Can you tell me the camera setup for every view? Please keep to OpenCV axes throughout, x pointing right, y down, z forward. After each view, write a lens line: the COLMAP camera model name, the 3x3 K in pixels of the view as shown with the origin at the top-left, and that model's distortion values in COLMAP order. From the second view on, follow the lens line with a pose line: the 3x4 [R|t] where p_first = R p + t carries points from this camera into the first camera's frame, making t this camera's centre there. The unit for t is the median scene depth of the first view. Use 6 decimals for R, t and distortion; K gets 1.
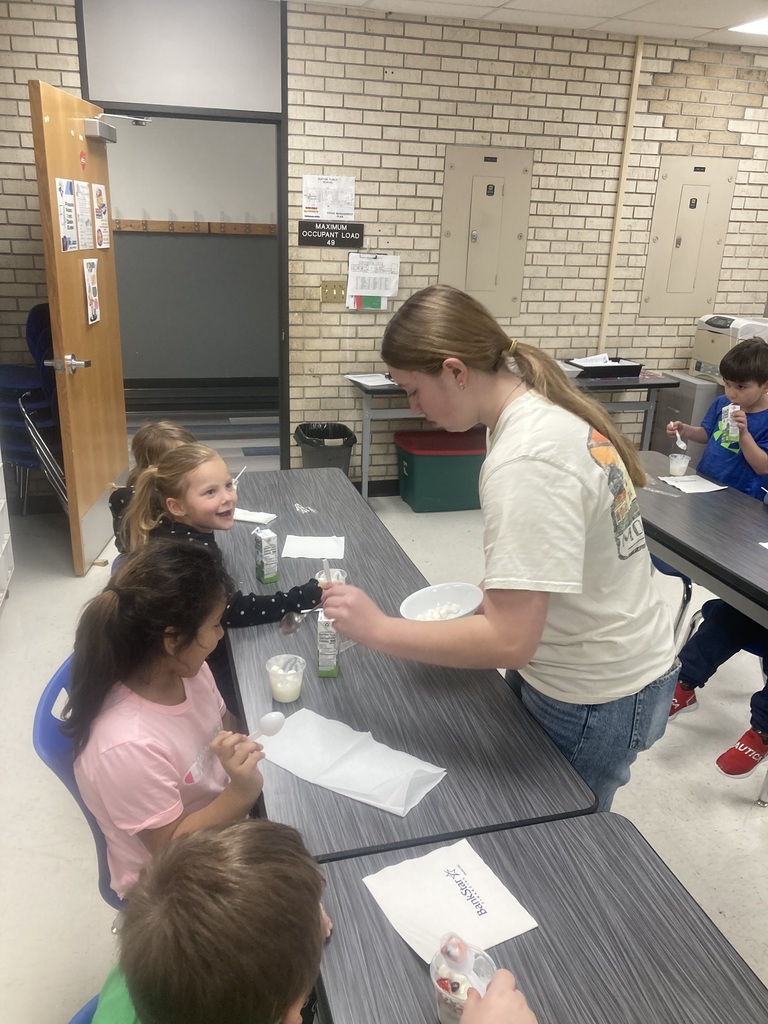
lens RADIAL K [[837.5, 0, 378.0], [0, 837.5, 518.6], [0, 0, 1]] dist [0.016320, 0.001367]
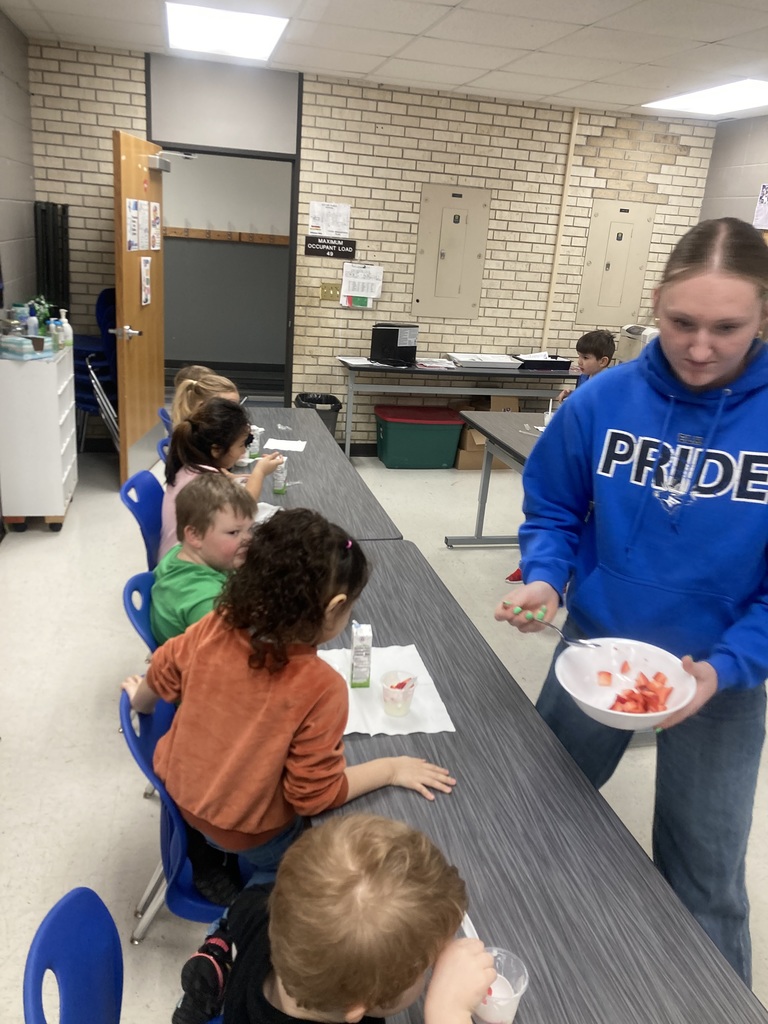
lens RADIAL K [[837.5, 0, 389.3], [0, 837.5, 505.8], [0, 0, 1]] dist [0.016320, 0.001367]
pose [[0.998629, 0.050670, -0.013121, 0.071072], [-0.051028, 0.998288, -0.028576, 0.089934], [0.011651, 0.029206, 0.999506, -0.276077]]
